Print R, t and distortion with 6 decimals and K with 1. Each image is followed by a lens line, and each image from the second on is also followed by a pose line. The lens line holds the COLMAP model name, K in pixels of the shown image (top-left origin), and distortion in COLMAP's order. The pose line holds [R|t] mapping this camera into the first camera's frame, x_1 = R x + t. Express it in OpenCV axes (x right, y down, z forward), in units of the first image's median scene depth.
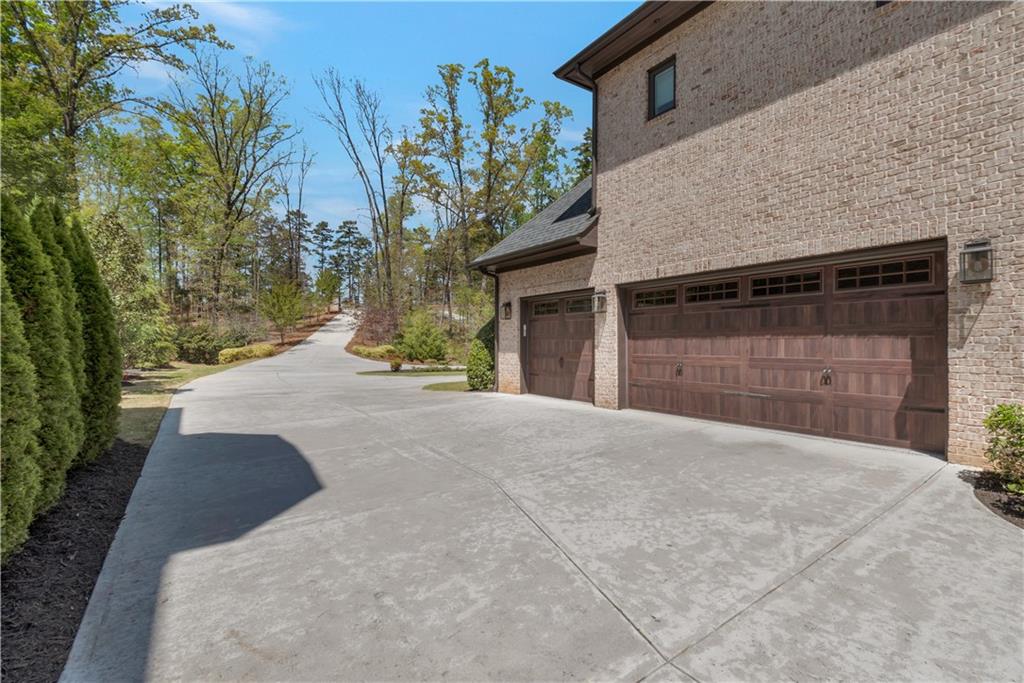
lens RADIAL K [[452.2, 0, 525.4], [0, 452.2, 334.4], [0, 0, 1]] dist [0.001334, -0.000698]
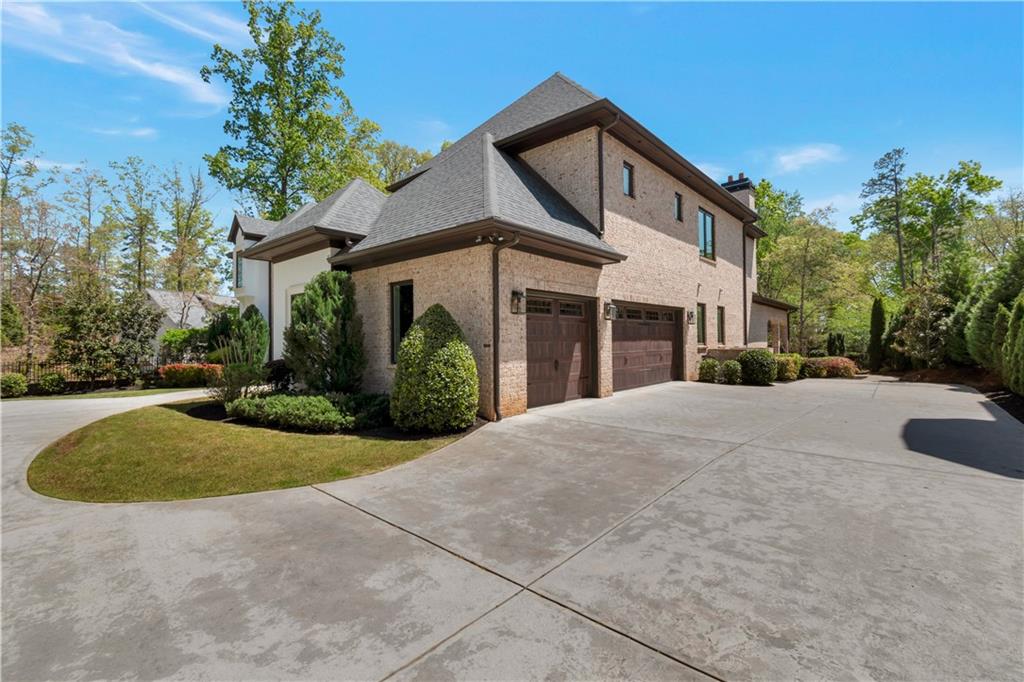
lens RADIAL K [[452.2, 0, 525.4], [0, 452.2, 333.9], [0, 0, 1]] dist [0.001334, -0.000698]
pose [[-0.230482, 0.024771, 0.972761, -0.886621], [-0.001498, 0.999666, -0.025811, 0.020609], [-0.973075, -0.007406, -0.230368, 1.351641]]
